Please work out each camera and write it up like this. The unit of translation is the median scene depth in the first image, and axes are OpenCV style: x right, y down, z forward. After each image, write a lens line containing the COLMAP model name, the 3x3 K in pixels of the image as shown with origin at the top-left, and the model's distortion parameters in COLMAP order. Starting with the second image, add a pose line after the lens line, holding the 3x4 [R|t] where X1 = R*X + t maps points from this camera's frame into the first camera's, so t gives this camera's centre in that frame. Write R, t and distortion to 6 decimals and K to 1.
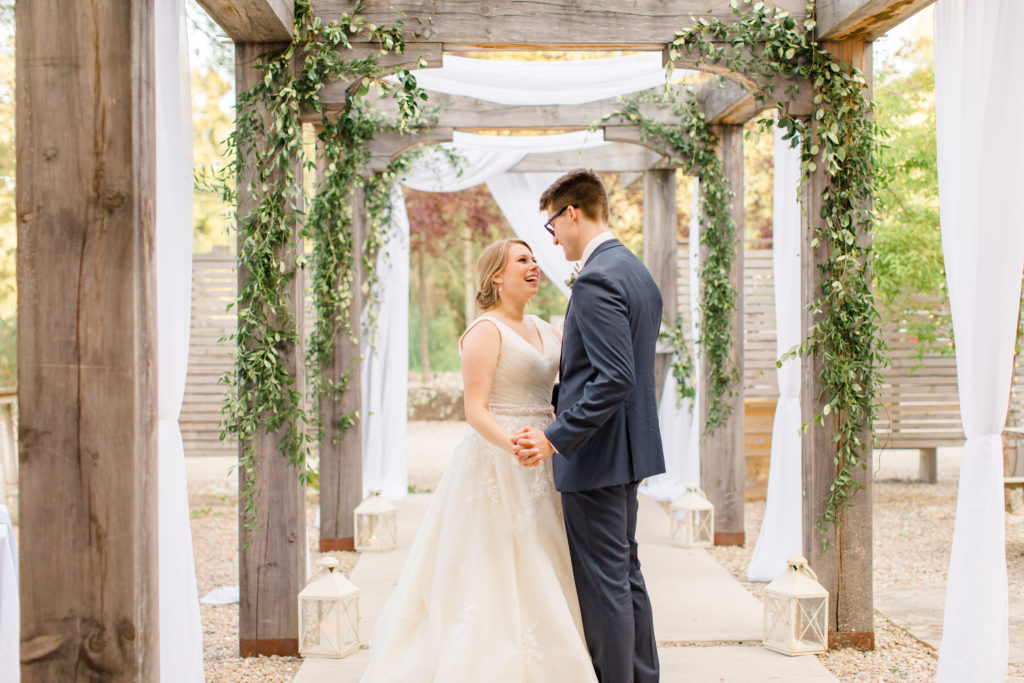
lens RADIAL K [[1537.9, 0, 515.0], [0, 1537.9, 340.0], [0, 0, 1]] dist [0.023081, 0.000000]
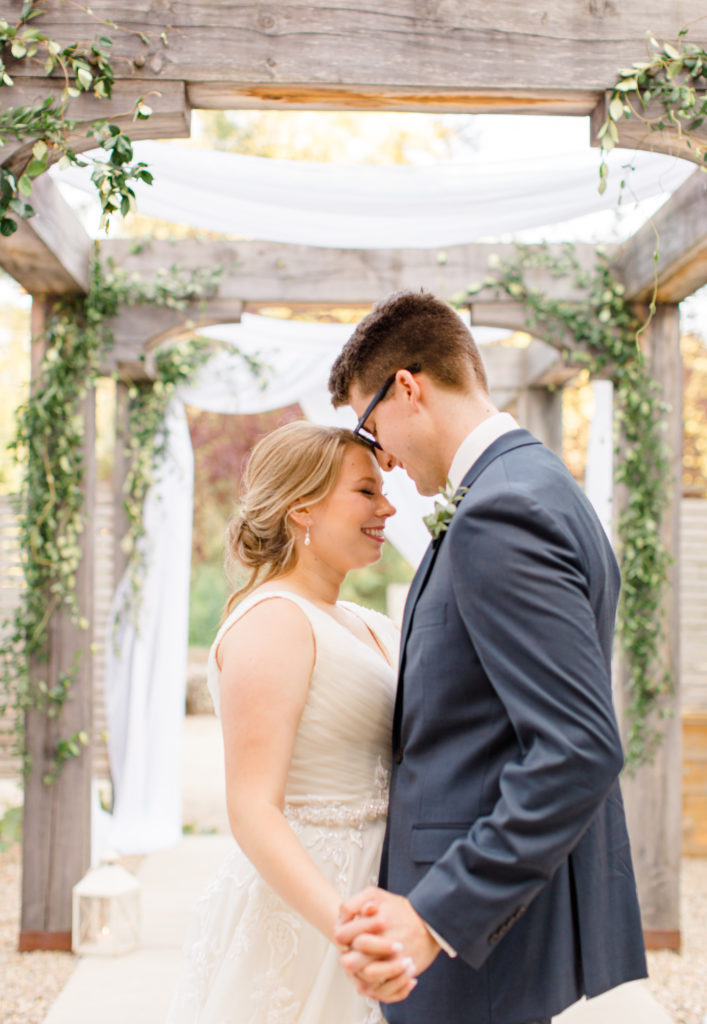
lens RADIAL K [[1649.8, 0, 350.2], [0, 1649.8, 502.1], [0, 0, 1]] dist [0.021193, 0.000000]
pose [[0.999871, 0.015725, -0.003256, 0.010137], [-0.015902, 0.997795, -0.064430, -0.007405], [0.002236, 0.064474, 0.997917, 0.304663]]
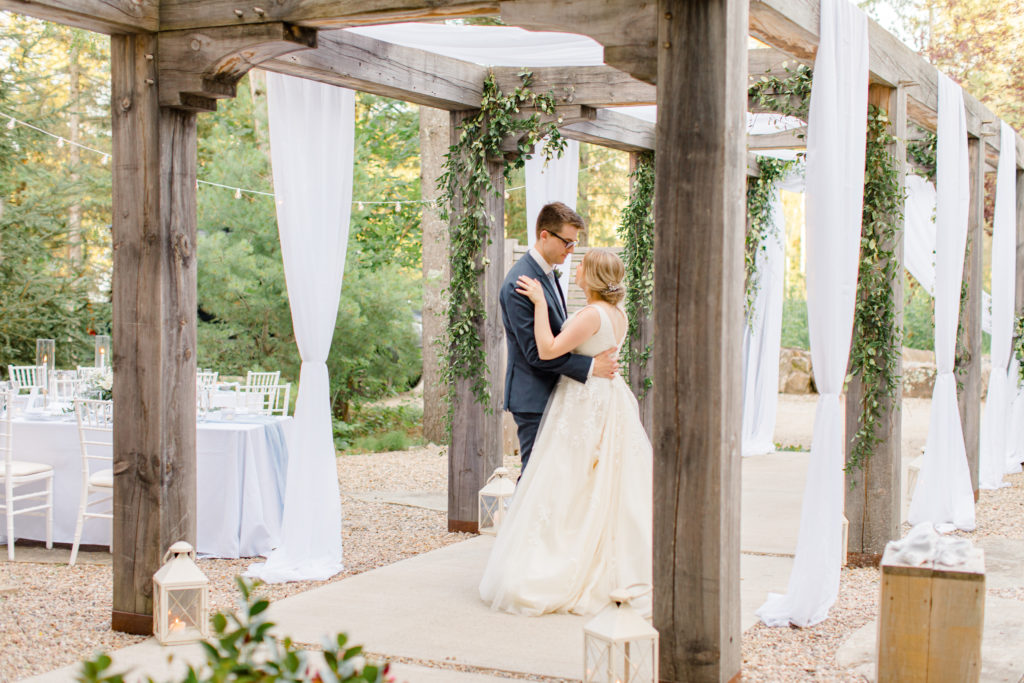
lens RADIAL K [[1537.9, 0, 514.6], [0, 1537.9, 345.5], [0, 0, 1]] dist [0.023081, 0.000000]
pose [[0.885950, 0.028169, -0.462925, 0.385707], [-0.020614, 0.999559, 0.021370, -0.002519], [0.463323, -0.009390, 0.886140, -0.185207]]
